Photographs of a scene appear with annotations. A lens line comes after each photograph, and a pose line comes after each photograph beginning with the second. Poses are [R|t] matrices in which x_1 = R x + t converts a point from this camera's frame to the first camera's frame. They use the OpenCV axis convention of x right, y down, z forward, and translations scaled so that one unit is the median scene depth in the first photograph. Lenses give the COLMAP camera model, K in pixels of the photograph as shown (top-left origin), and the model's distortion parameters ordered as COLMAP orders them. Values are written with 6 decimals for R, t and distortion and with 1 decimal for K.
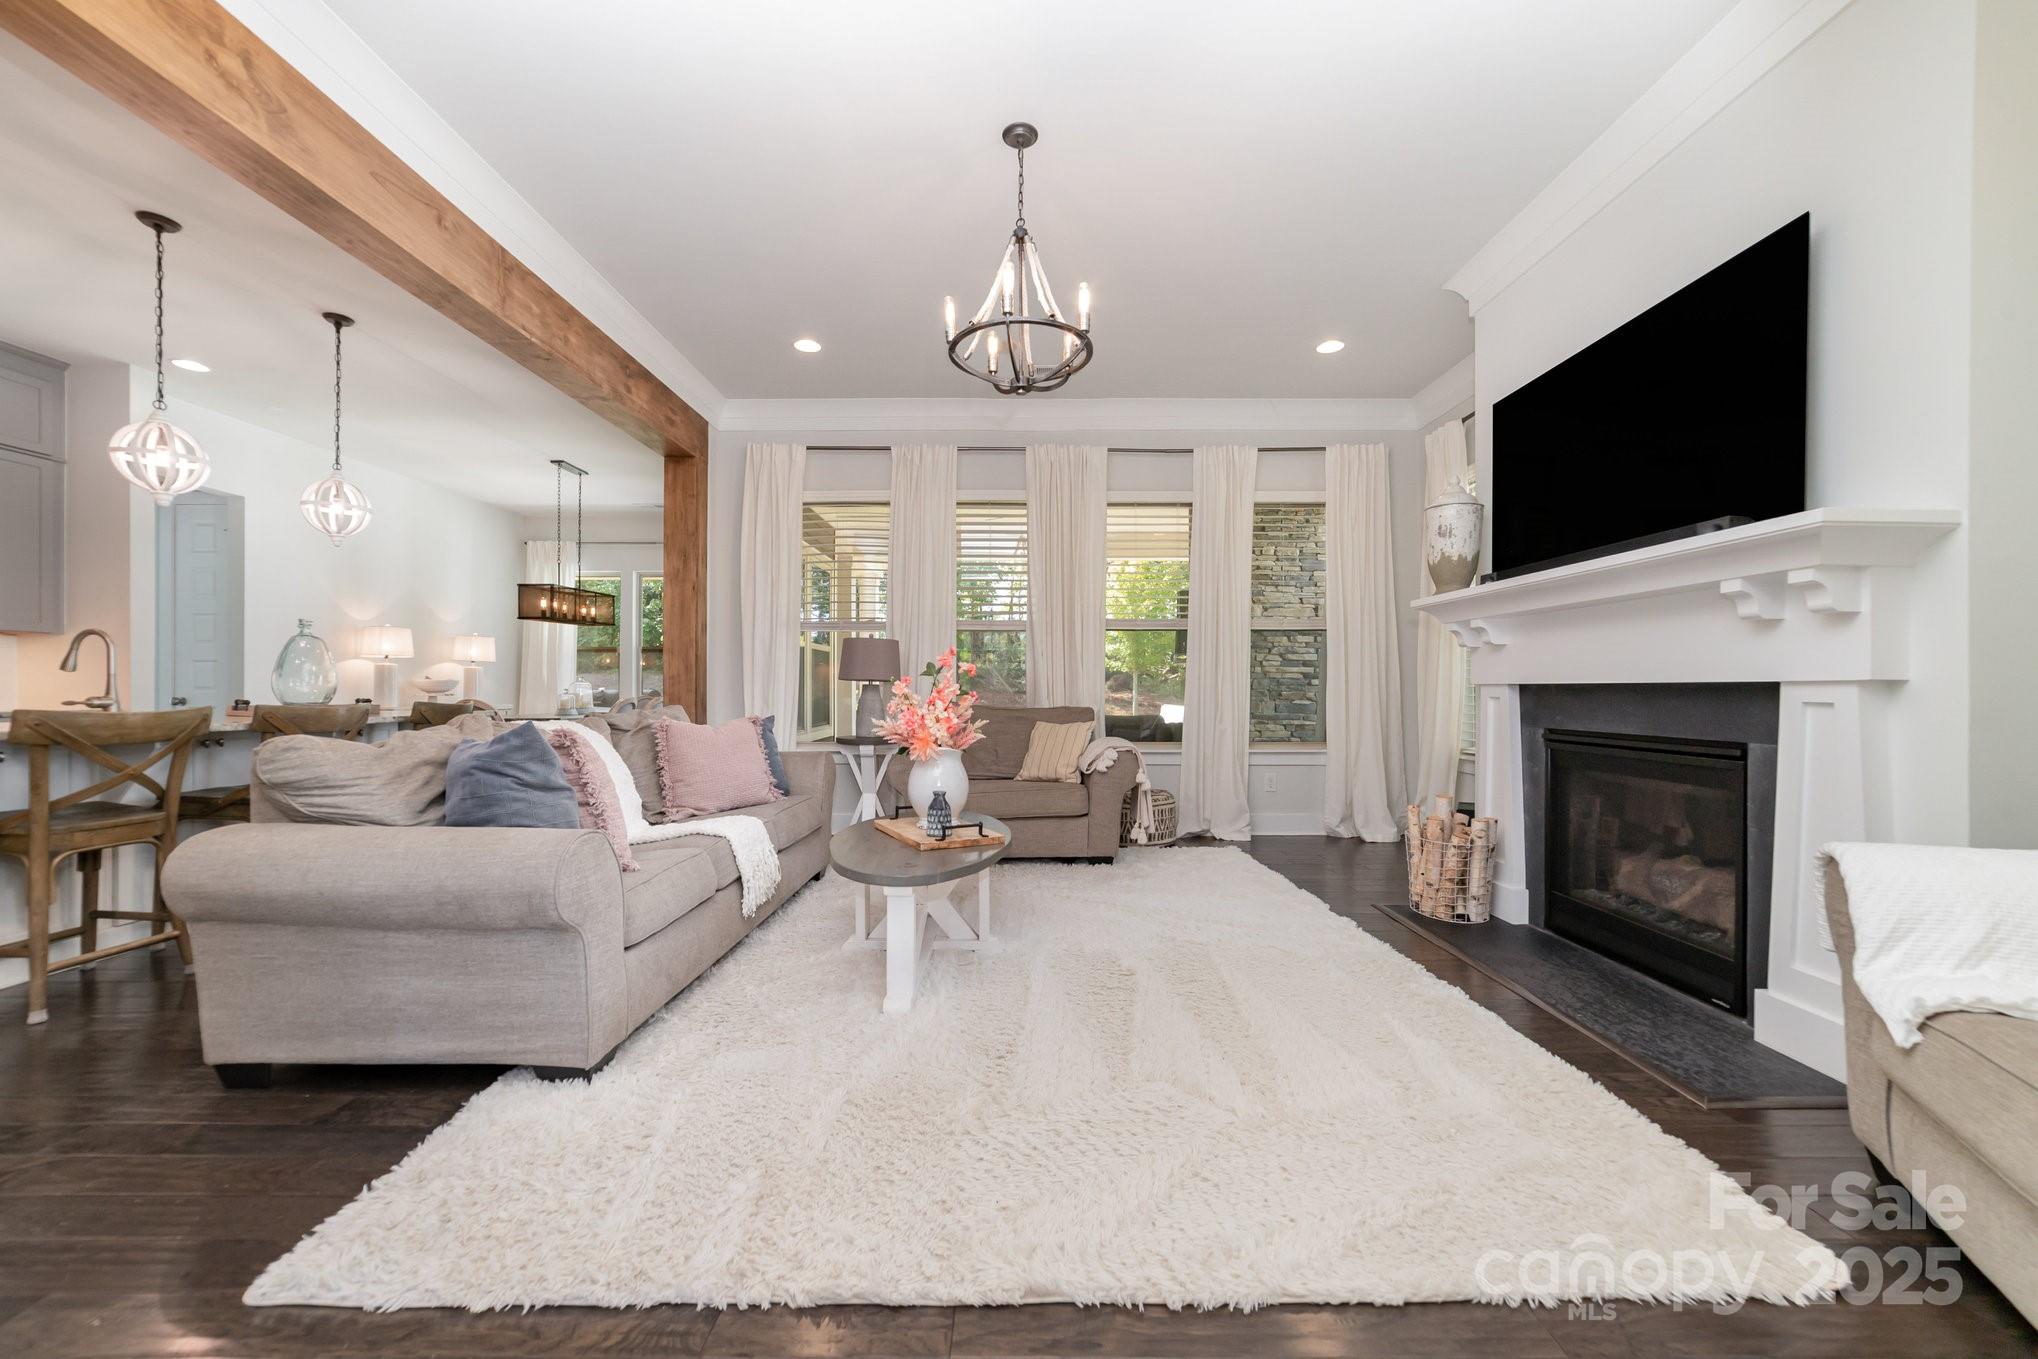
lens RADIAL K [[791.2, 0, 1008.5], [0, 791.2, 679.4], [0, 0, 1]] dist [-0.001438, -0.000199]
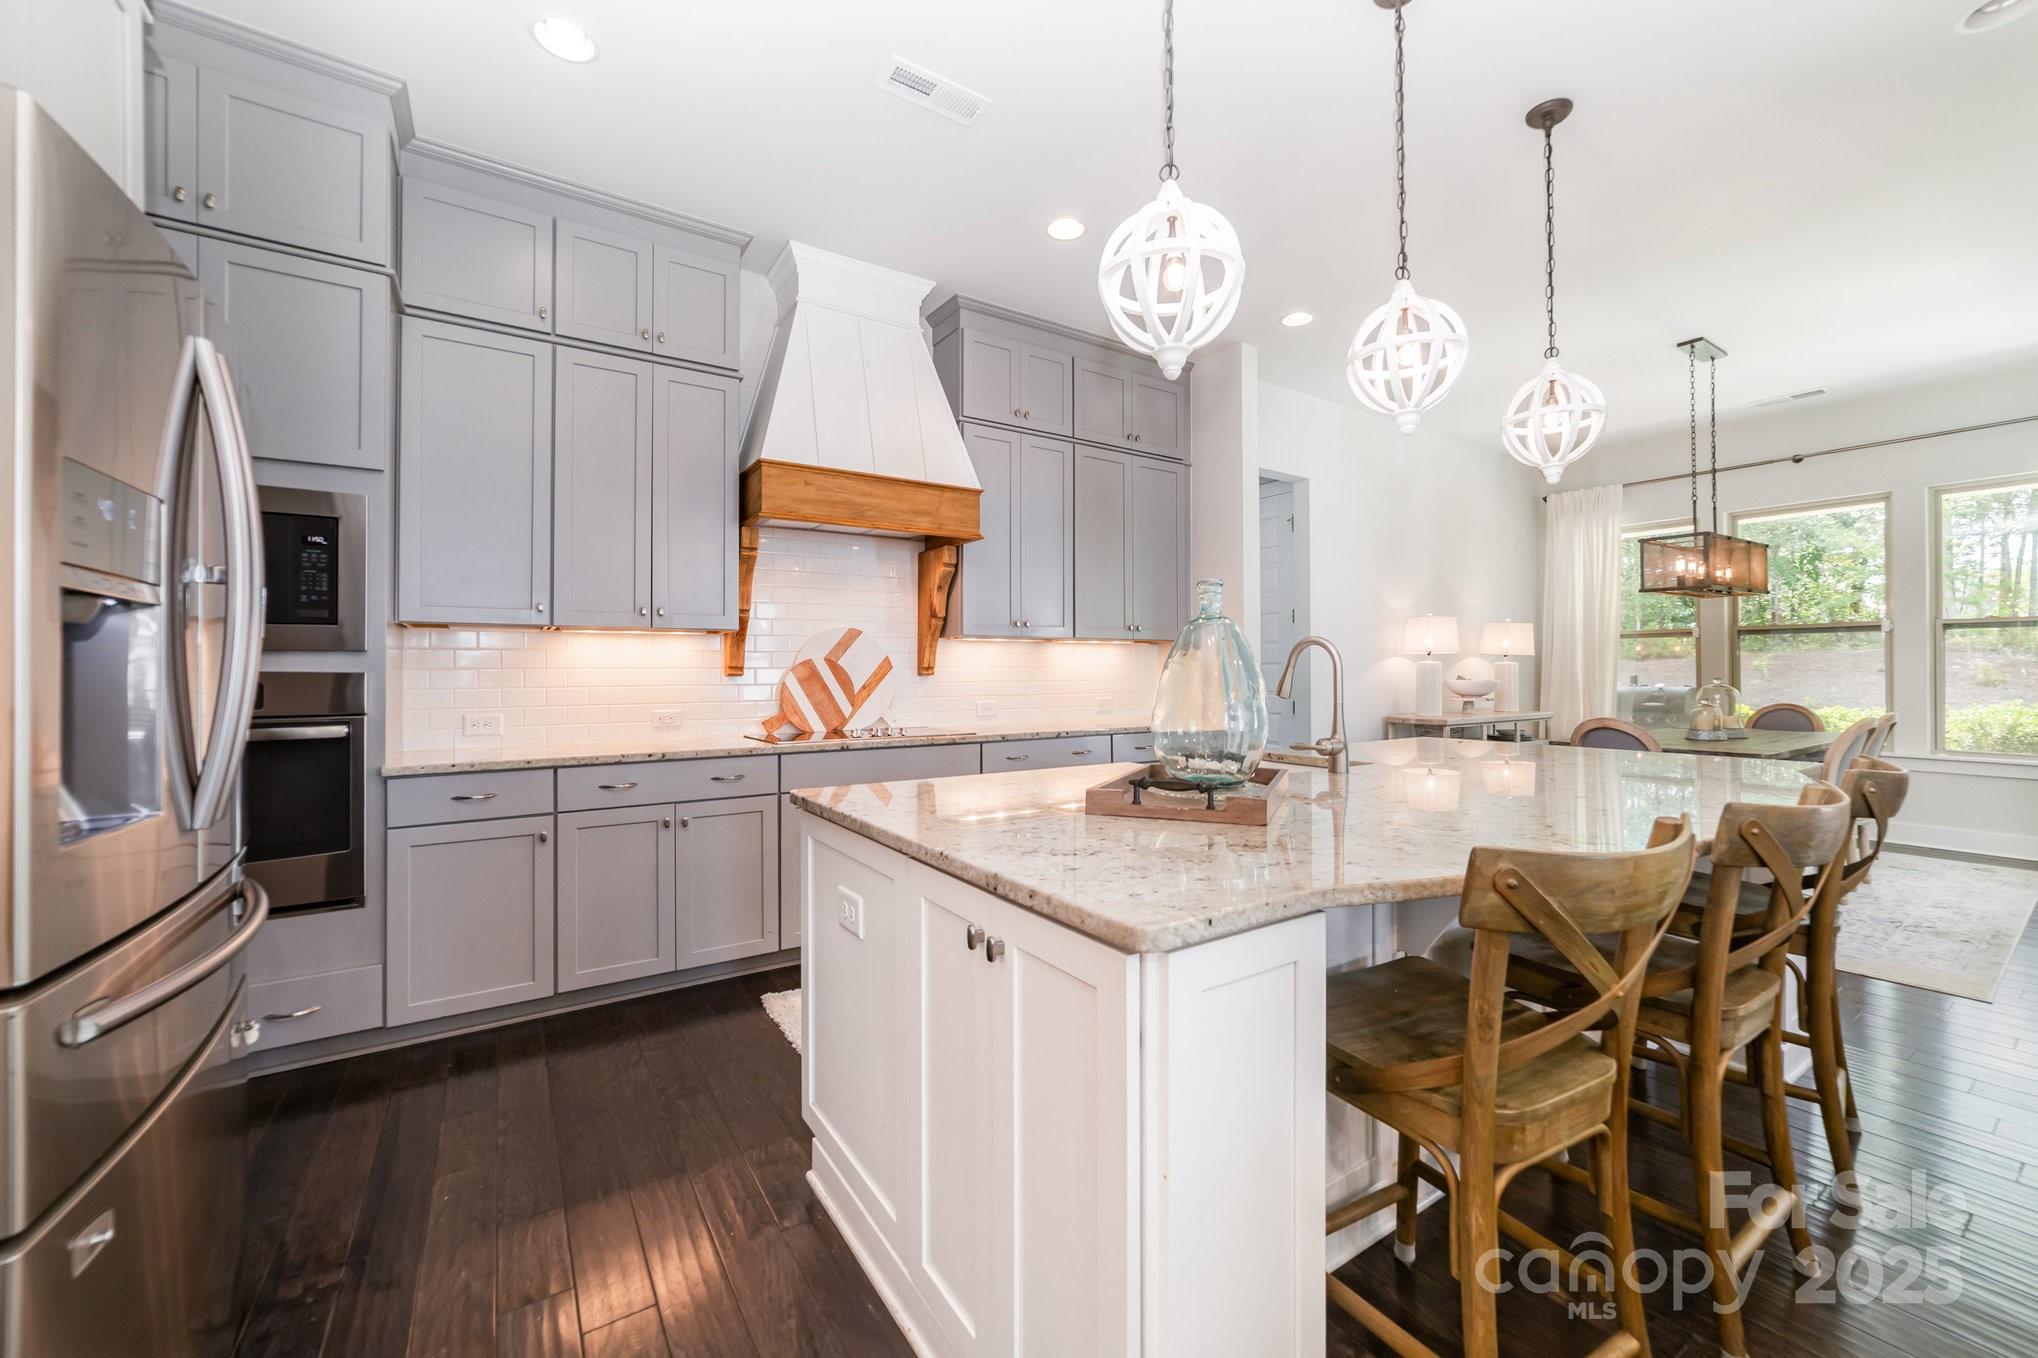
lens RADIAL K [[791.2, 0, 1008.5], [0, 791.2, 678.9], [0, 0, 1]] dist [-0.001438, -0.000199]
pose [[0.552056, 0.006619, -0.833781, -0.403933], [0.010344, 0.999837, 0.014786, -0.022761], [0.833743, -0.016788, 0.551897, 0.218338]]
